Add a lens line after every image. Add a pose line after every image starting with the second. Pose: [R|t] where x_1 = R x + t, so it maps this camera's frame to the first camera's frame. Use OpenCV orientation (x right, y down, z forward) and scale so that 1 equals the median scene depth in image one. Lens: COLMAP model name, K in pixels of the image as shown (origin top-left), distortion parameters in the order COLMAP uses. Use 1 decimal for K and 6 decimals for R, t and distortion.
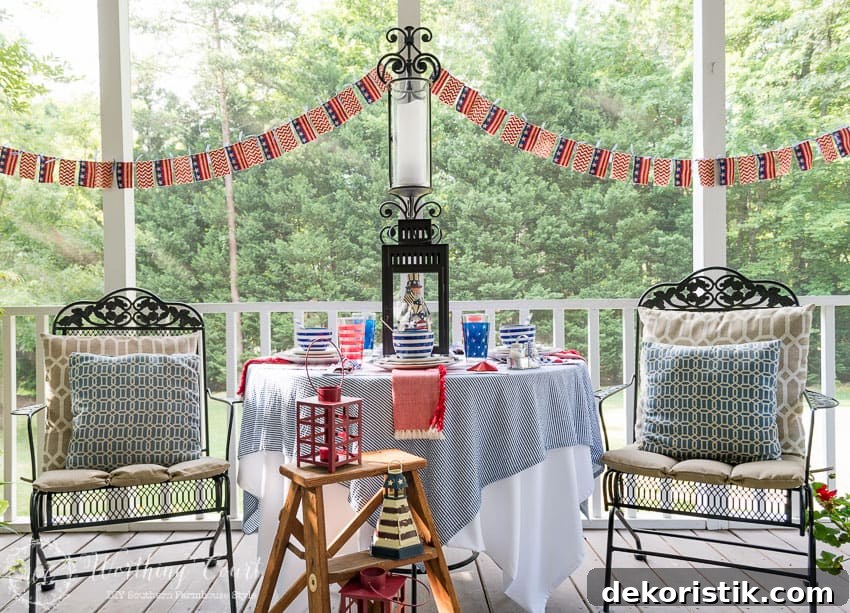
lens RADIAL K [[709.2, 0, 383.0], [0, 709.2, 309.7], [0, 0, 1]] dist [0.021932, 0.002432]
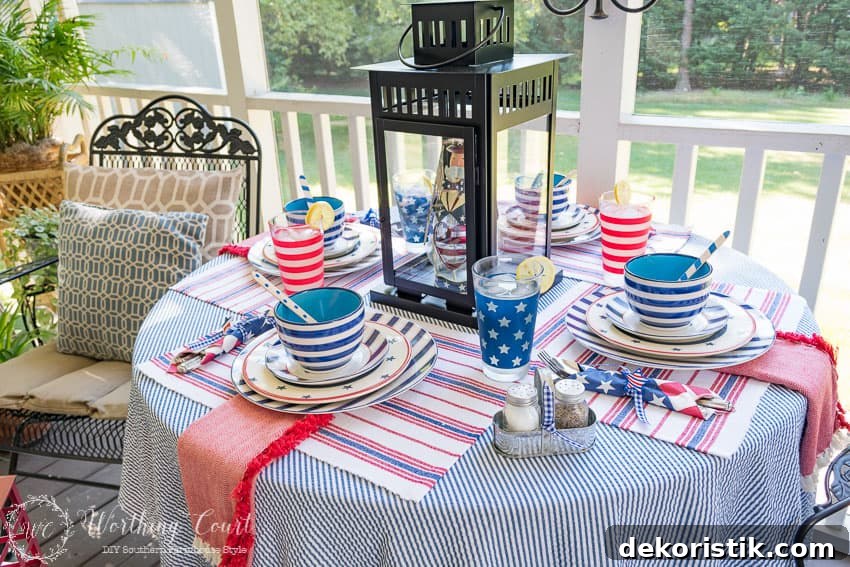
lens RADIAL K [[668.6, 0, 425.0], [0, 668.6, 283.5], [0, 0, 1]] dist [0.003684, 0.003435]
pose [[0.835702, 0.194160, -0.513715, 0.259815], [0.029507, 0.918192, 0.395036, -0.121641], [0.548389, -0.345291, 0.761606, 0.576767]]
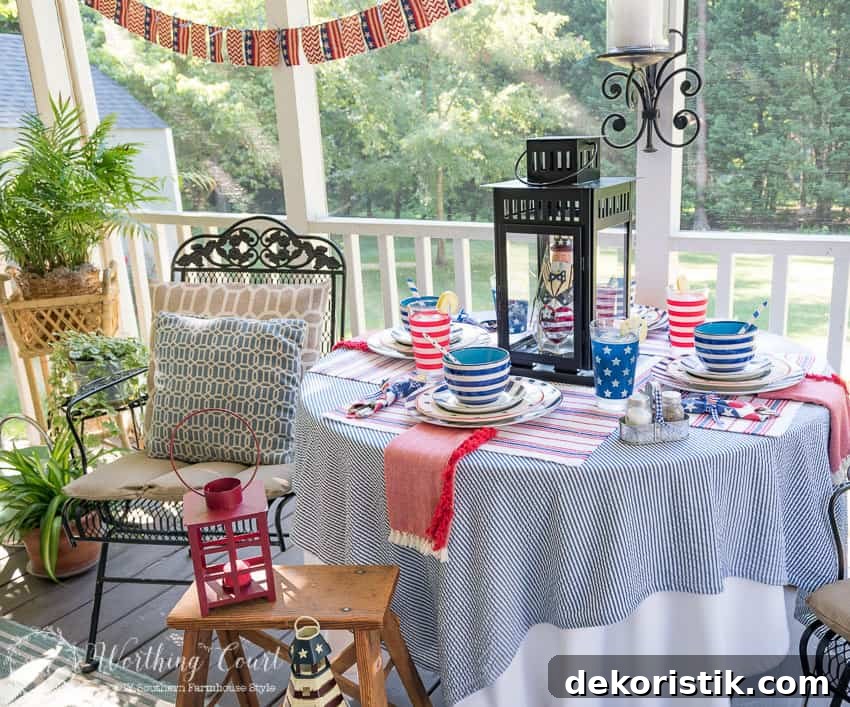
lens RADIAL K [[805.1, 0, 505.7], [0, 805.1, 353.8], [0, 0, 1]] dist [0.026668, -0.006881]
pose [[0.895685, 0.108914, -0.431145, 0.295495], [0.014820, 0.961693, 0.273727, -0.128945], [0.444442, -0.251563, 0.859760, 0.336695]]
